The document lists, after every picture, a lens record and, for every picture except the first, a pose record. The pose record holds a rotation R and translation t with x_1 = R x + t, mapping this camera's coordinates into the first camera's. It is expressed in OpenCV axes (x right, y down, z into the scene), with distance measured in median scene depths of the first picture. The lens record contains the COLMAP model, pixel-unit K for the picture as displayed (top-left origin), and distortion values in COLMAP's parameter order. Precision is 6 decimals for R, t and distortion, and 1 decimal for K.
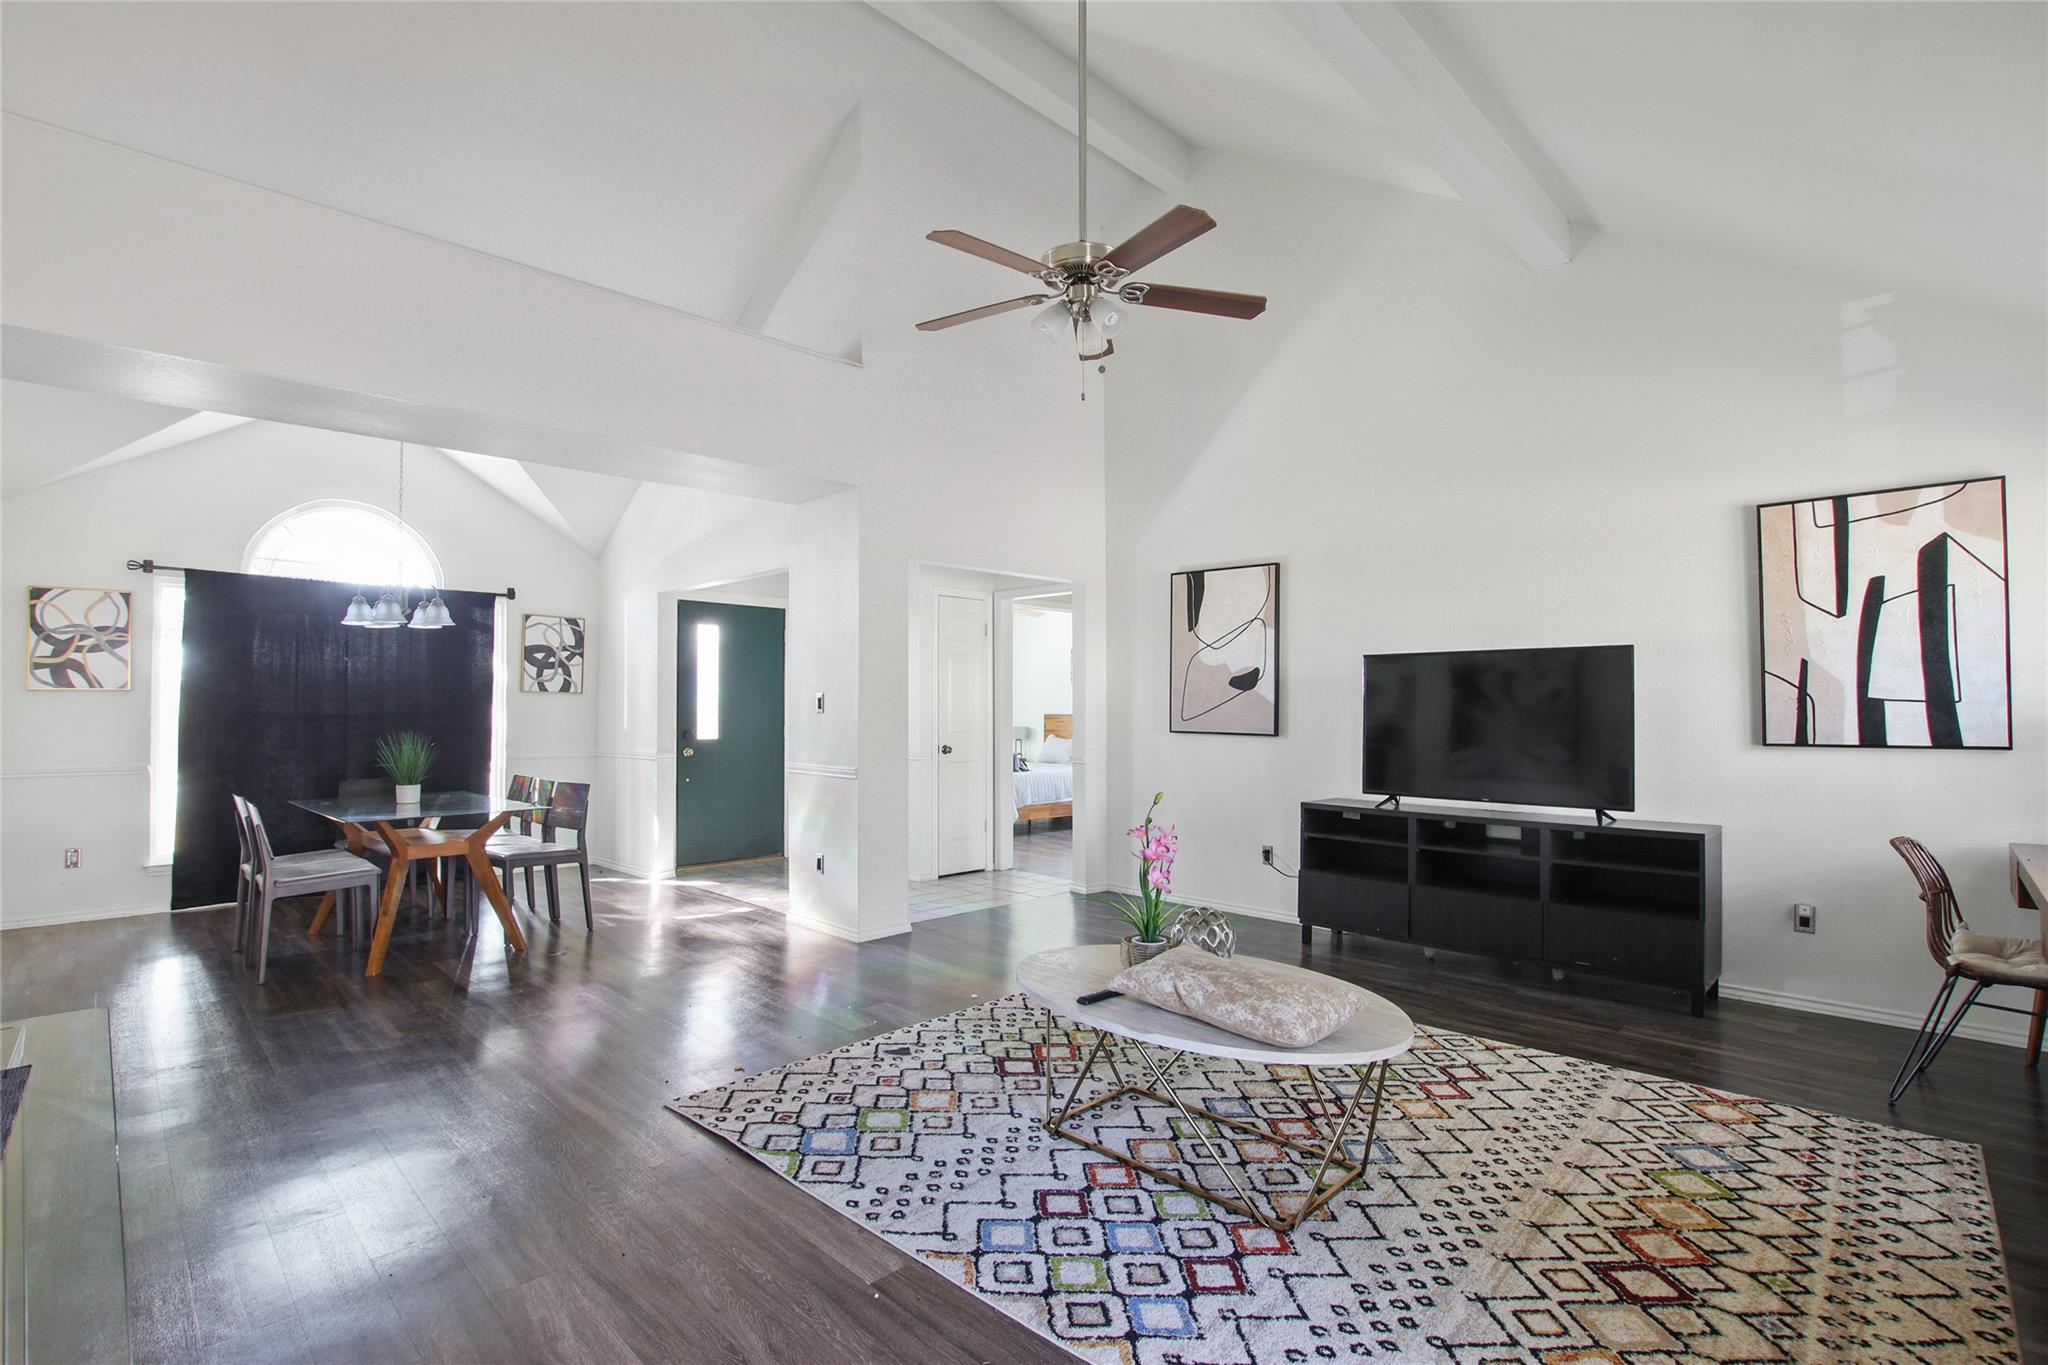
lens RADIAL K [[955.5, 0, 1040.0], [0, 955.5, 685.6], [0, 0, 1]] dist [-0.035990, 0.005823]
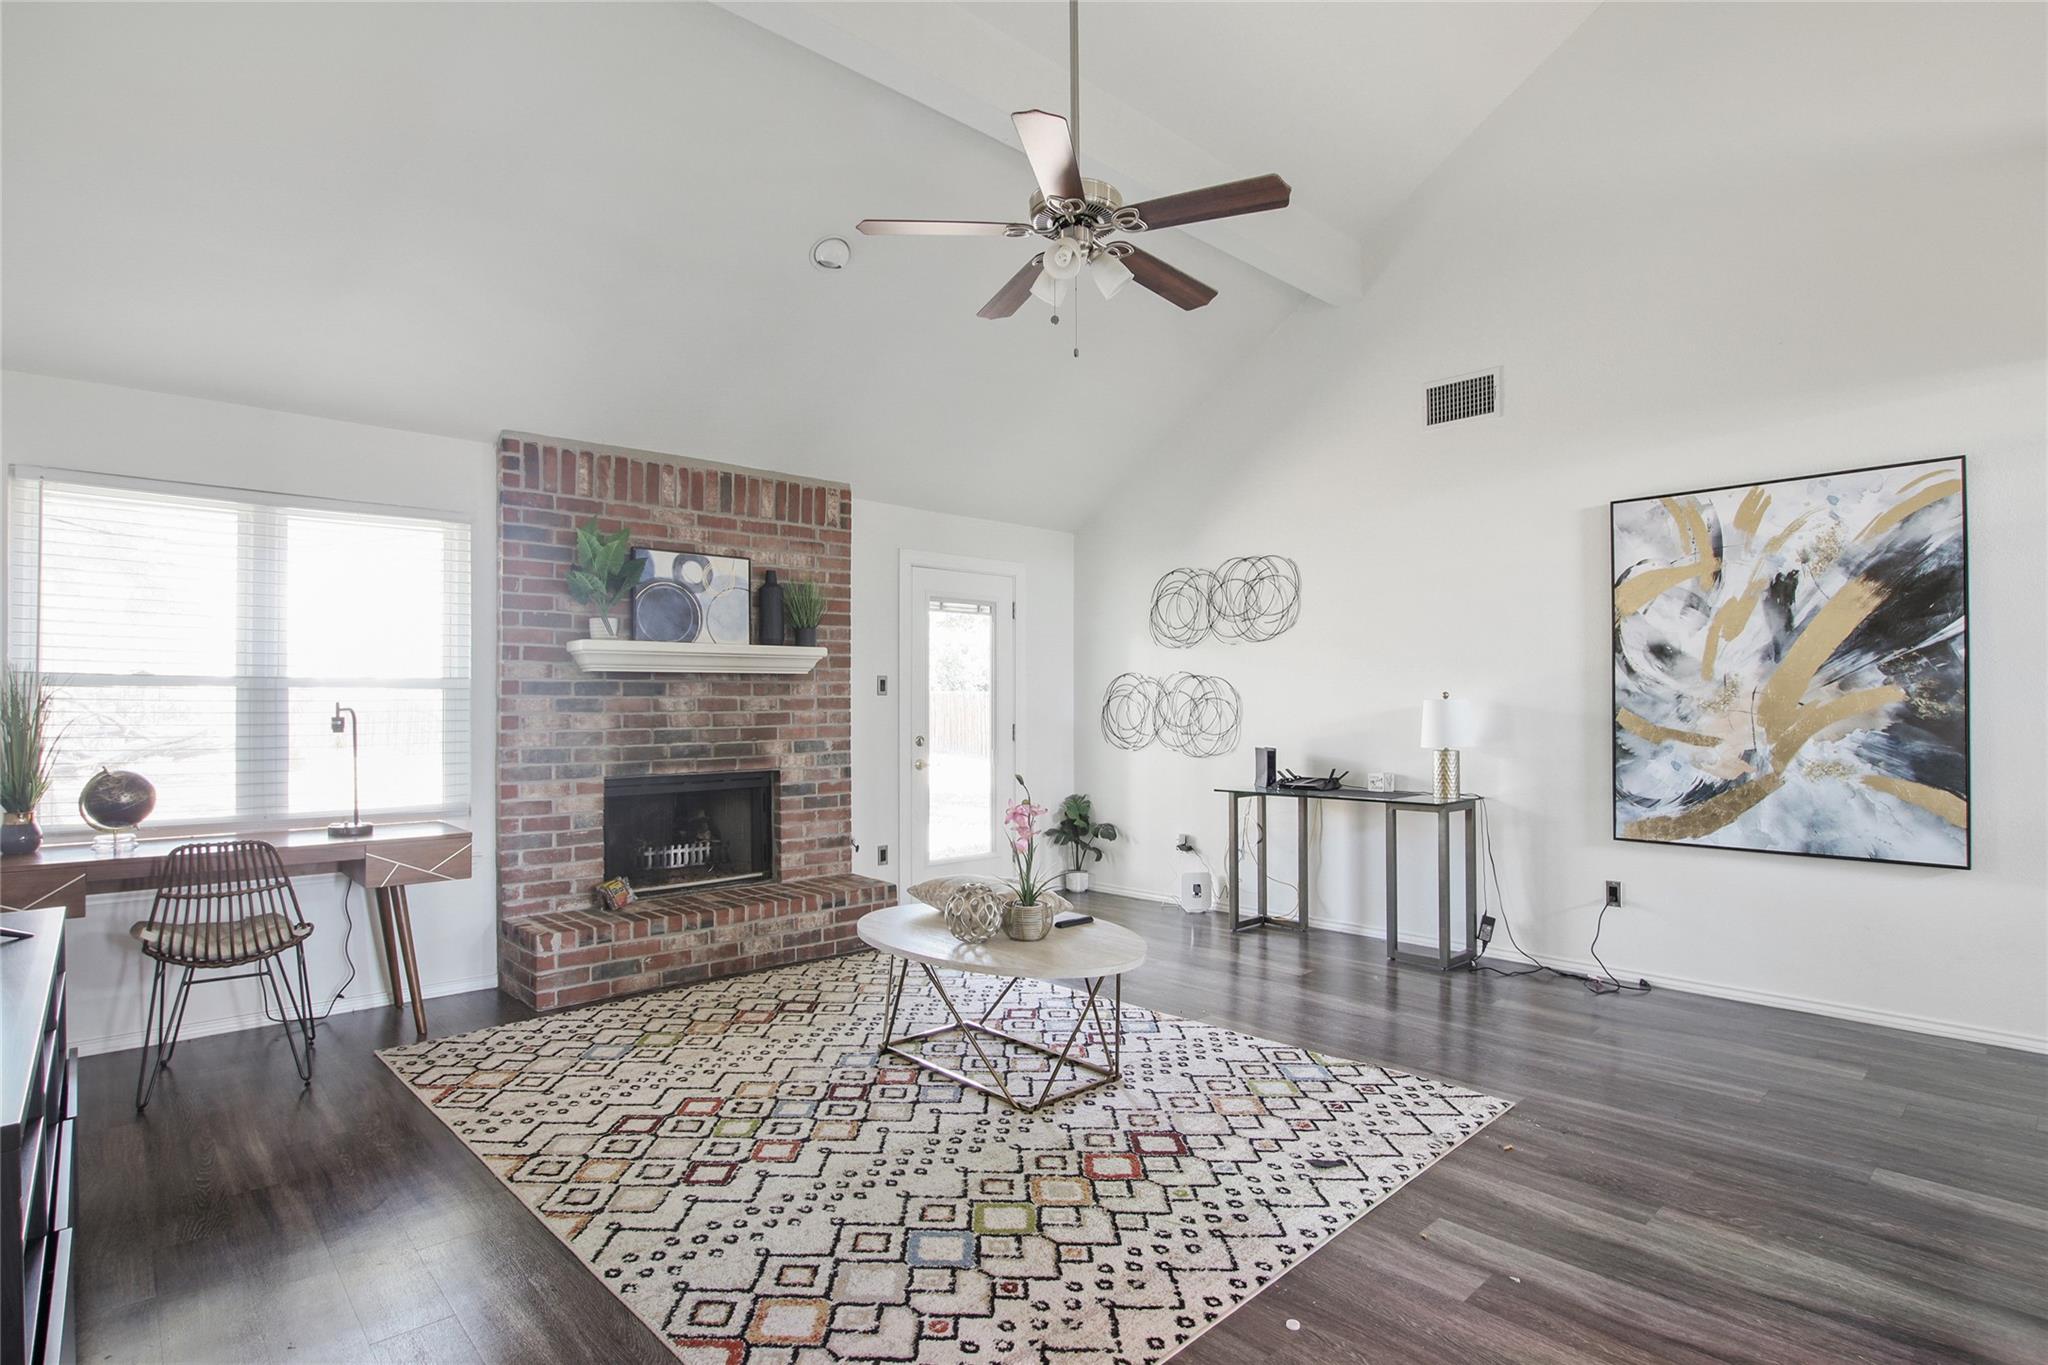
lens RADIAL K [[1014.6, 0, 1039.6], [0, 1014.6, 692.5], [0, 0, 1]] dist [-0.033825, 0.000220]
pose [[-0.998985, 0.005182, 0.044743, 0.039614], [0.003662, 0.999416, -0.033986, 0.049288], [-0.044892, -0.033787, -0.998420, 1.967316]]
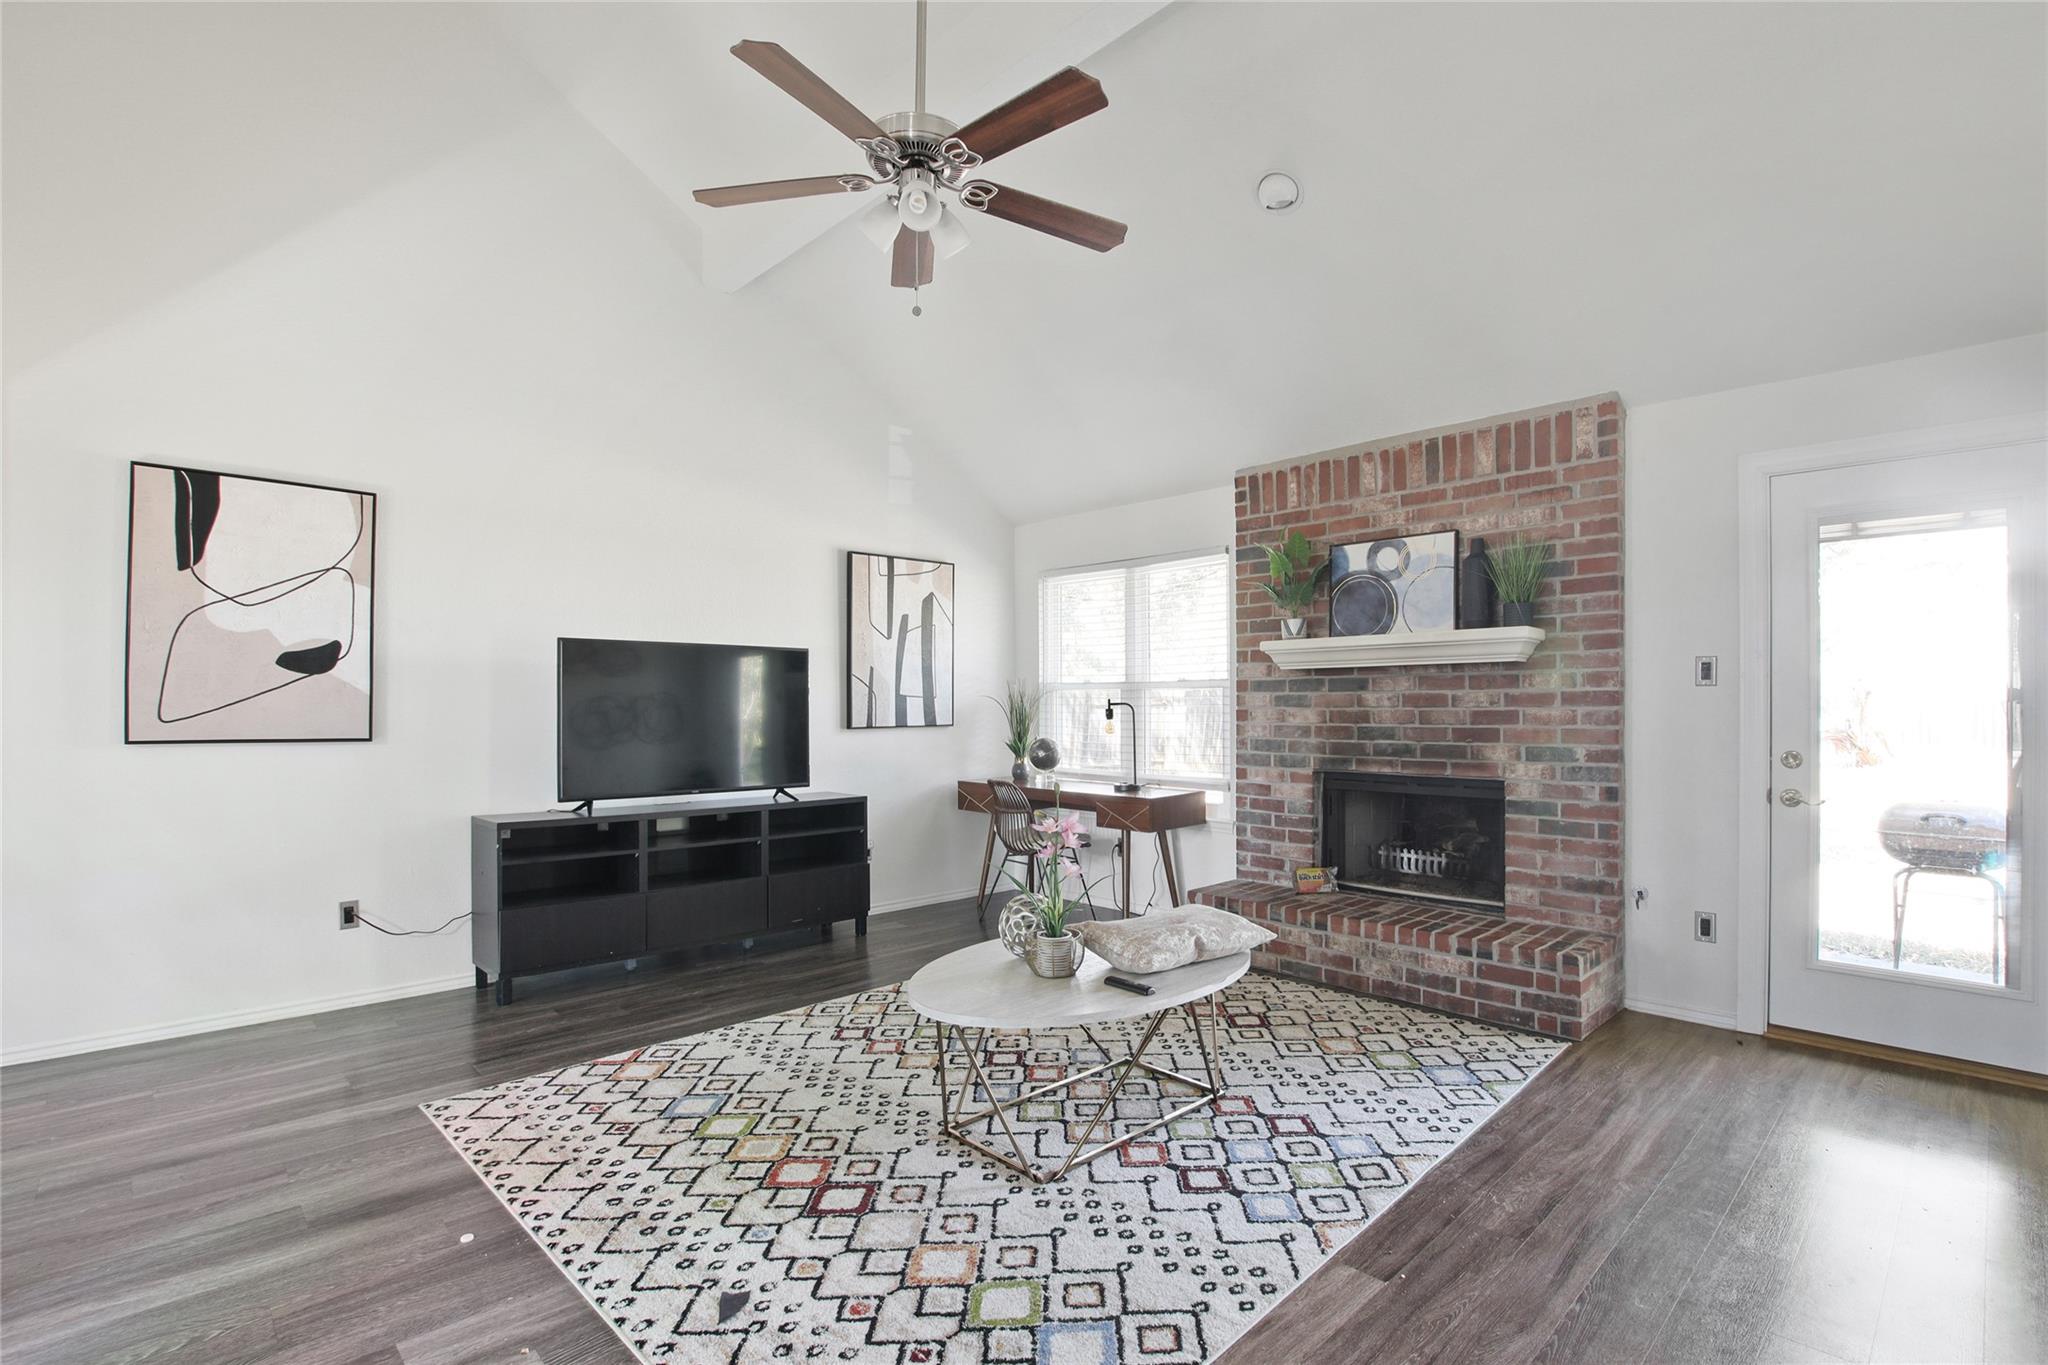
lens RADIAL K [[955.5, 0, 1031.0], [0, 955.5, 702.9], [0, 0, 1]] dist [-0.035990, 0.005823]
pose [[0.027733, 0.000400, 0.999615, -0.765672], [-0.020109, 0.999798, 0.000158, 0.026616], [-0.999413, -0.020105, 0.027736, 0.889096]]
